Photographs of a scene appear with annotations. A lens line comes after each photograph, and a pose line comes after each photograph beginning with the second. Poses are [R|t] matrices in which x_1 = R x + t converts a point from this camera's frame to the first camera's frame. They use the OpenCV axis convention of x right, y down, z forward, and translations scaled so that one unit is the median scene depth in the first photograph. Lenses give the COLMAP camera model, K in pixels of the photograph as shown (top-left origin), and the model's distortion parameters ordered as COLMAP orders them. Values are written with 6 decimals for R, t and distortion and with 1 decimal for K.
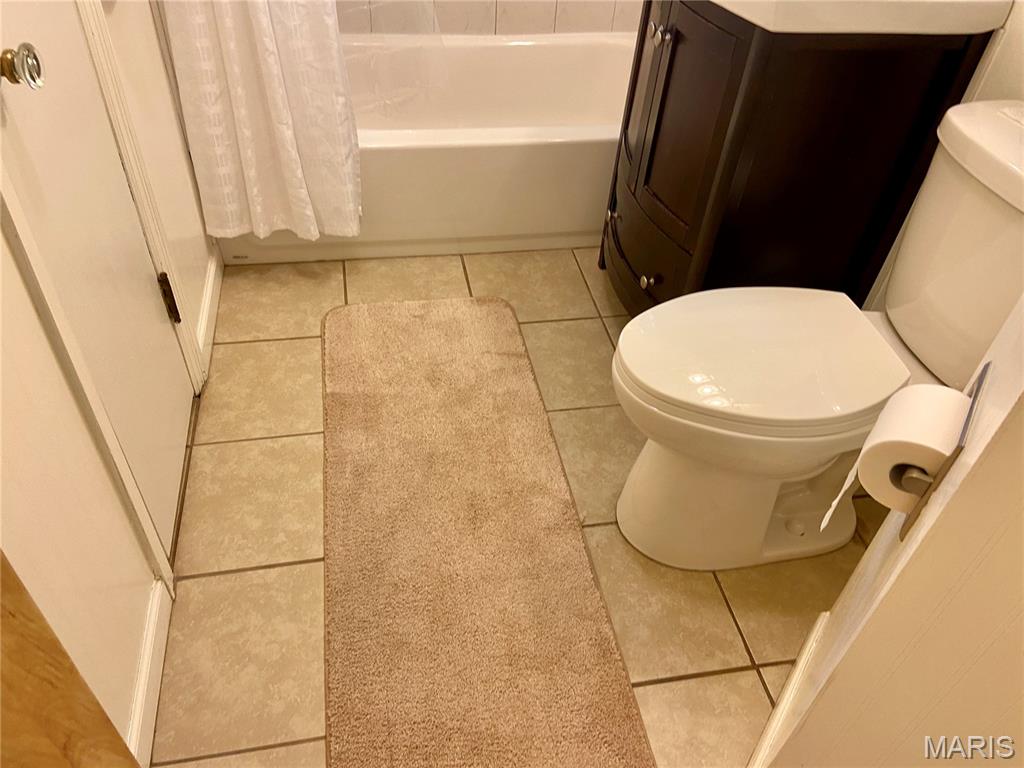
lens RADIAL K [[768.7, 0, 515.6], [0, 768.7, 381.8], [0, 0, 1]] dist [0.105900, -0.126828]
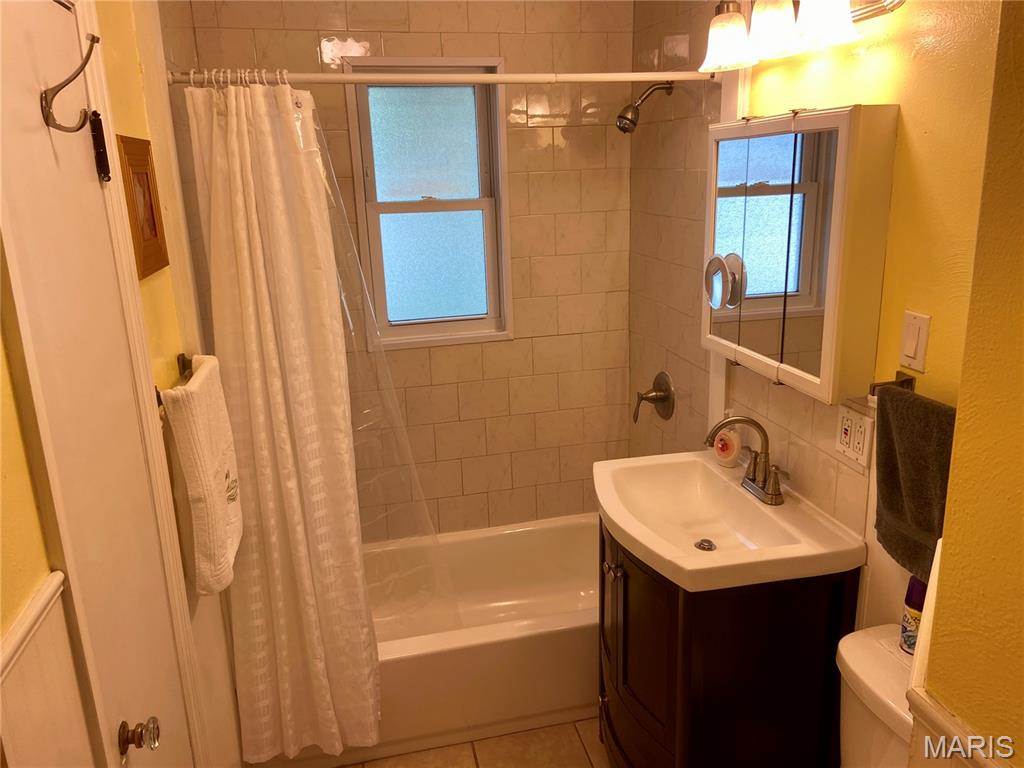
lens RADIAL K [[768.7, 0, 514.6], [0, 768.7, 374.3], [0, 0, 1]] dist [0.105900, -0.126828]
pose [[0.995135, -0.097916, 0.010896, 0.032381], [0.091523, 0.877843, -0.470123, -0.114918], [0.036468, 0.468833, 0.882534, -0.238424]]
